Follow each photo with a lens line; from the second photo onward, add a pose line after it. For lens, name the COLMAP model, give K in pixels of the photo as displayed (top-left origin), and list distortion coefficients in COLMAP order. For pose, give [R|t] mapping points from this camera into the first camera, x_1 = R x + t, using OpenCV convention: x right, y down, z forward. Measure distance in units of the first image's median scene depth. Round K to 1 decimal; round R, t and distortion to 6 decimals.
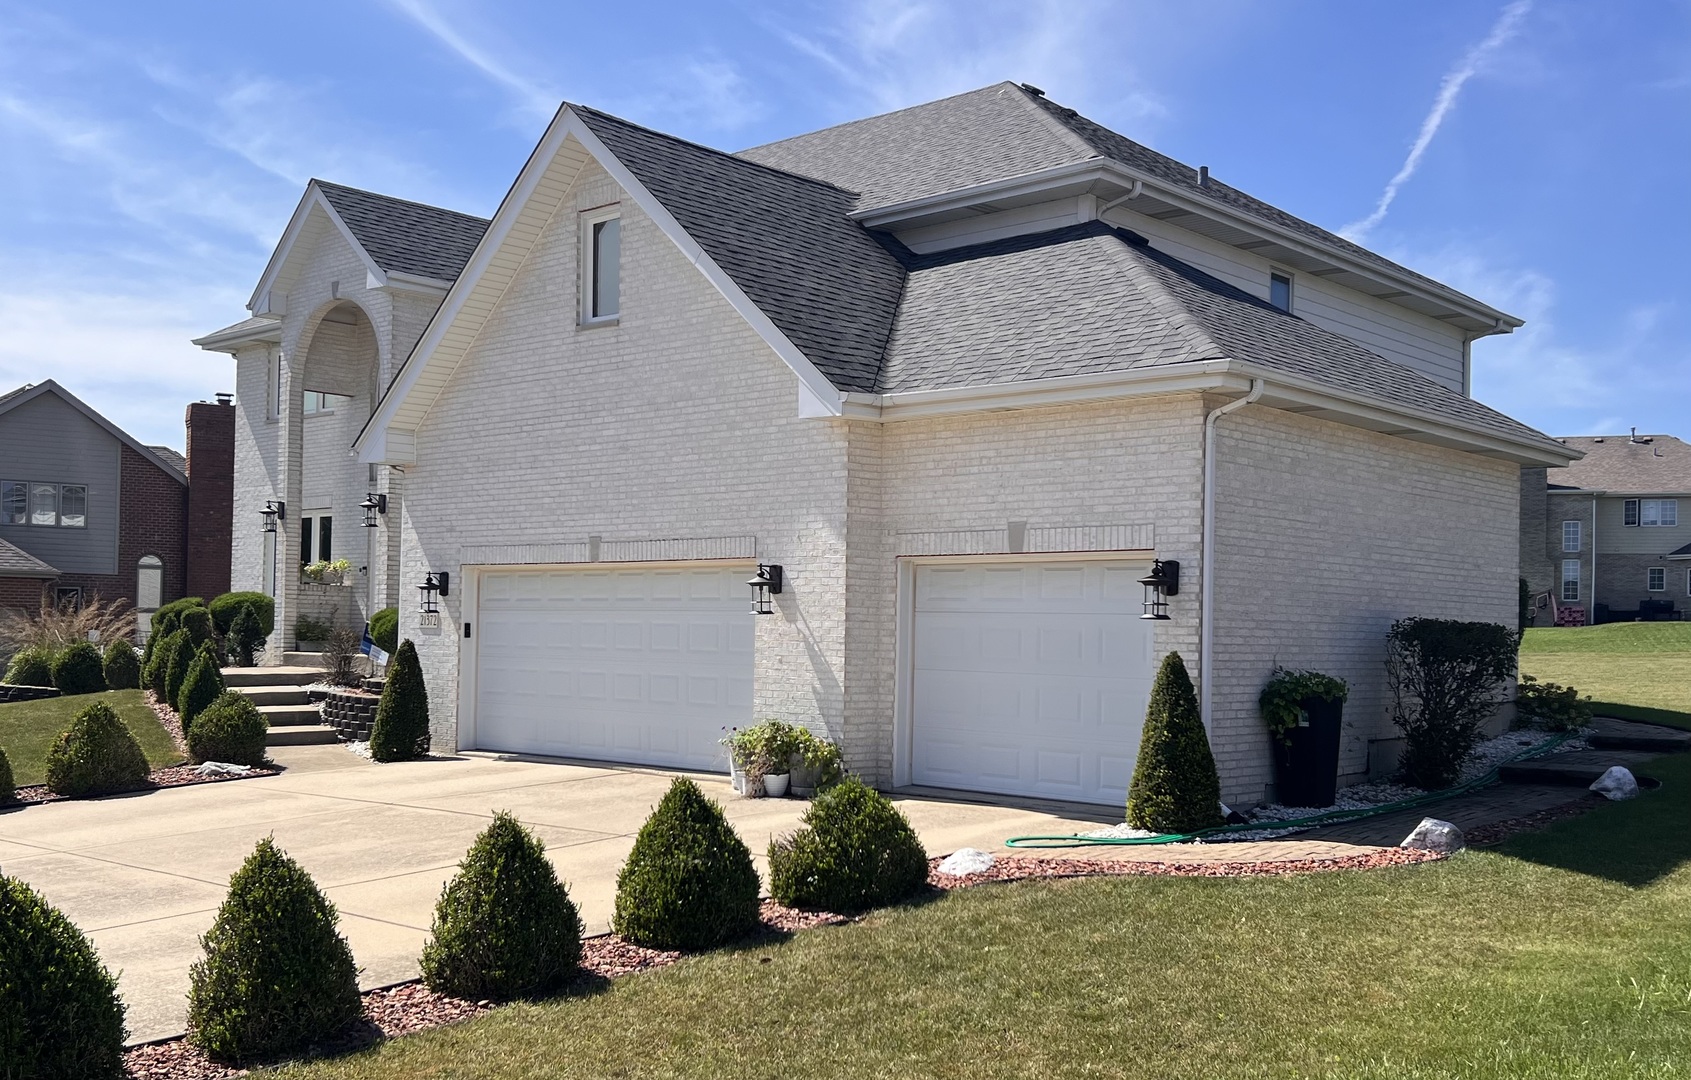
lens RADIAL K [[1489.5, 0, 845.1], [0, 1489.5, 538.5], [0, 0, 1]] dist [0.010048, -0.042093]
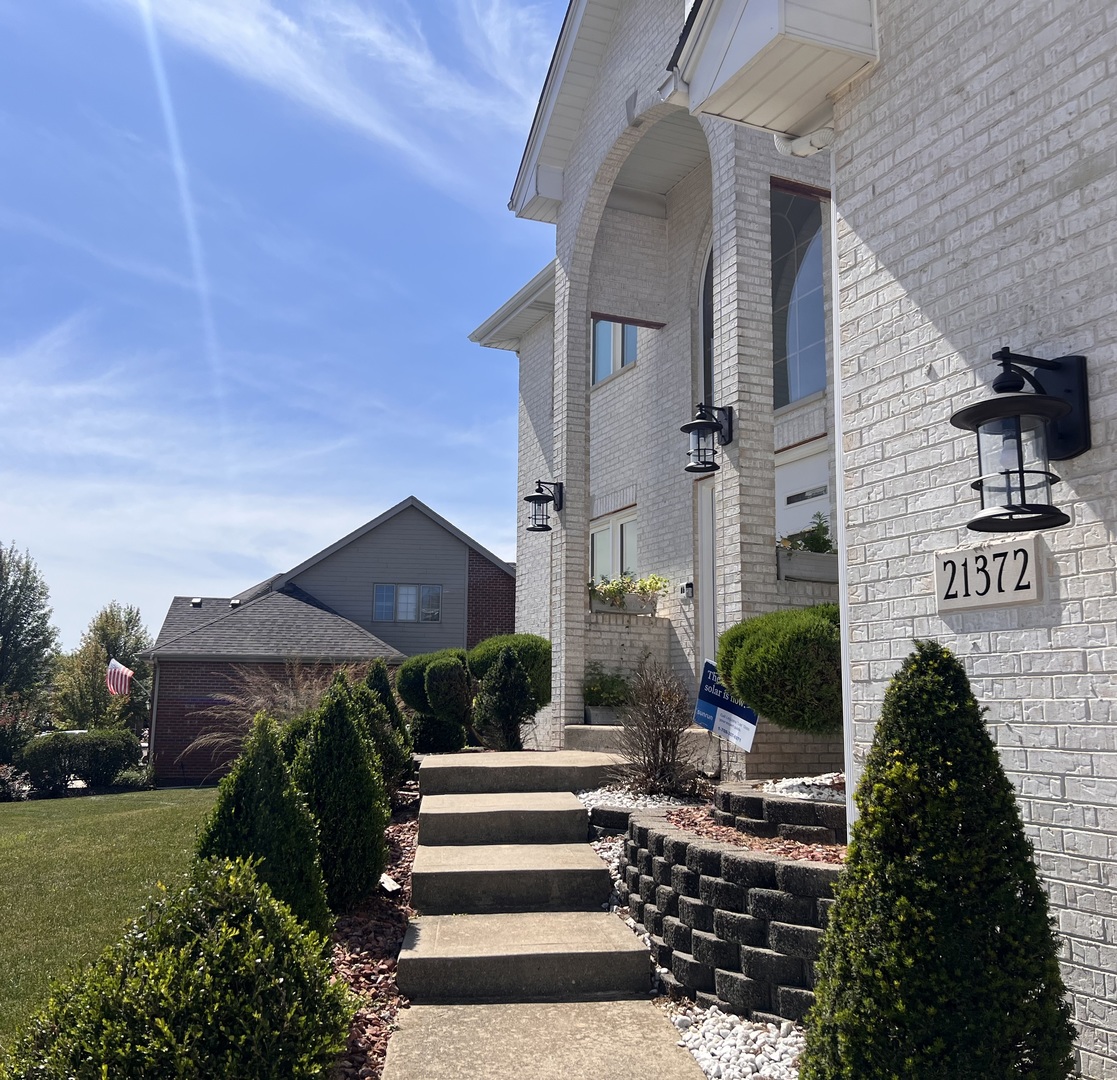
lens RADIAL K [[1143.9, 0, 559.2], [0, 1143.9, 535.3], [0, 0, 1]] dist [0.008650, 0.000000]
pose [[0.917238, -0.061893, -0.393503, -0.194183], [0.022714, 0.994375, -0.103457, 0.047859], [0.397692, 0.085957, 0.913484, 0.574469]]
